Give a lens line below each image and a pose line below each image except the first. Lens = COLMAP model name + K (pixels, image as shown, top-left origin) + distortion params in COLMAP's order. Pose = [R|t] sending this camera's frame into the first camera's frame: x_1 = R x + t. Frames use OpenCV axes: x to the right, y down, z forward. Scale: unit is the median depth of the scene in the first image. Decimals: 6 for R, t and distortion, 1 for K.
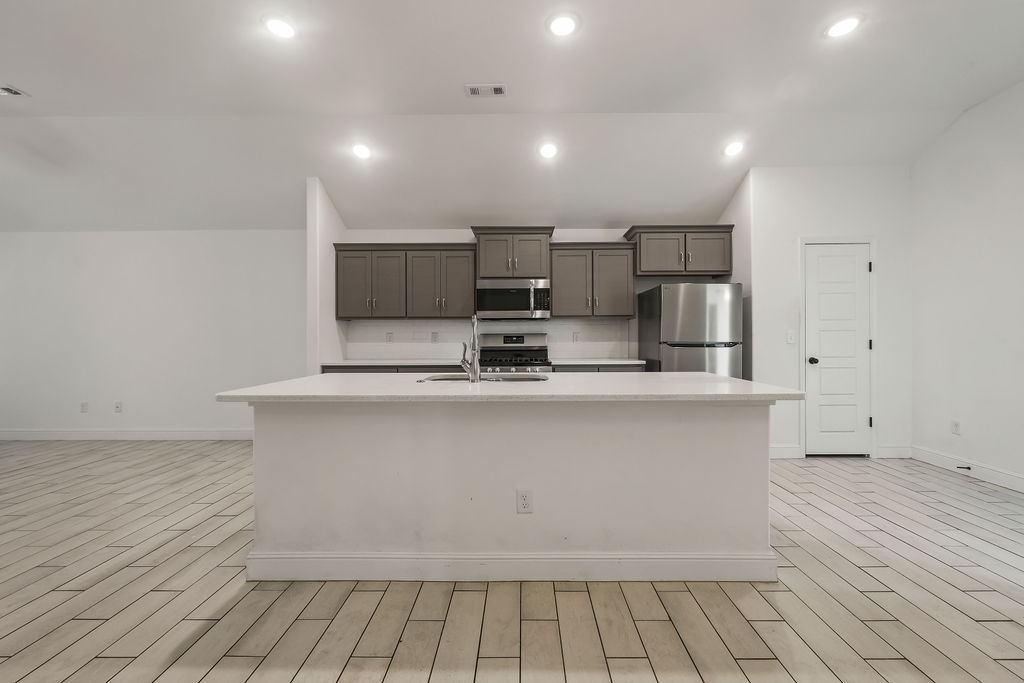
lens RADIAL K [[414.2, 0, 506.3], [0, 414.2, 336.6], [0, 0, 1]] dist [-0.001240, 0.000167]
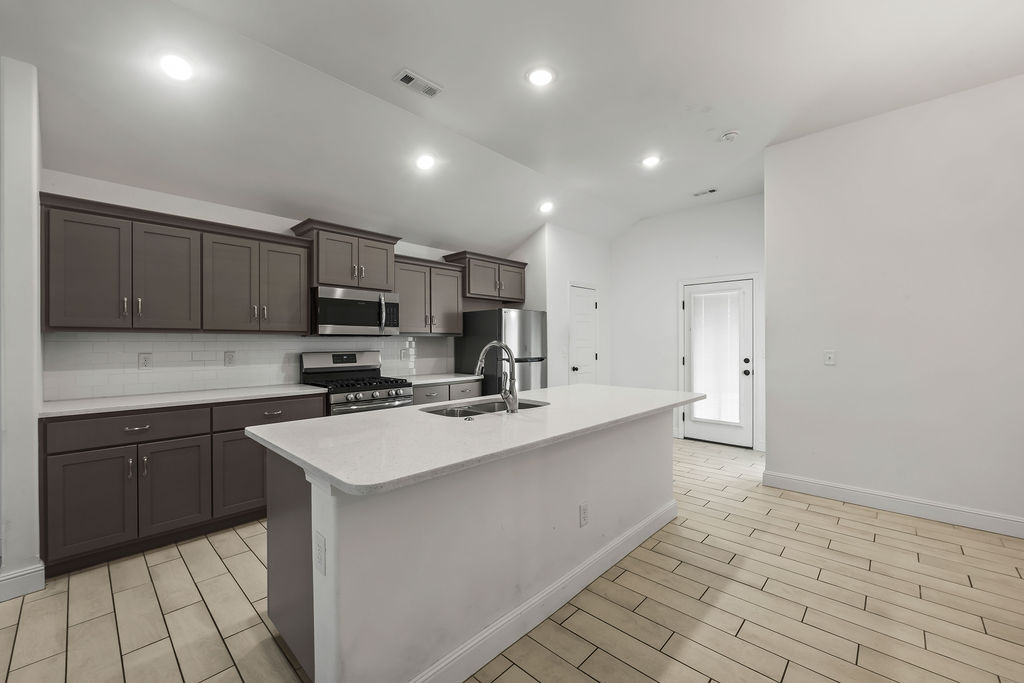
lens RADIAL K [[414.2, 0, 515.5], [0, 414.2, 340.6], [0, 0, 1]] dist [-0.001240, 0.000167]
pose [[0.677869, 0.006264, 0.735156, -0.393452], [-0.001143, 0.999971, -0.007467, -0.024909], [-0.735181, 0.004222, 0.677857, 0.169367]]
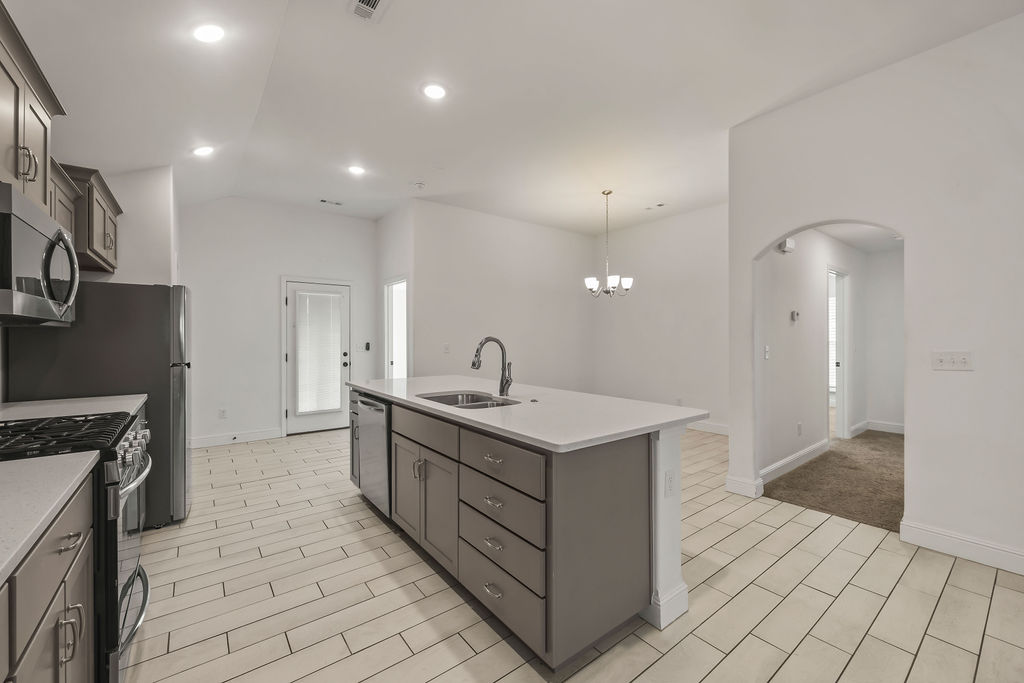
lens RADIAL K [[414.2, 0, 522.9], [0, 414.2, 341.4], [0, 0, 1]] dist [-0.001240, 0.000167]
pose [[-0.635327, 0.000139, 0.772244, -0.534696], [0.006775, 0.999963, 0.005394, -0.023839], [-0.772214, 0.008659, -0.635304, 0.883611]]
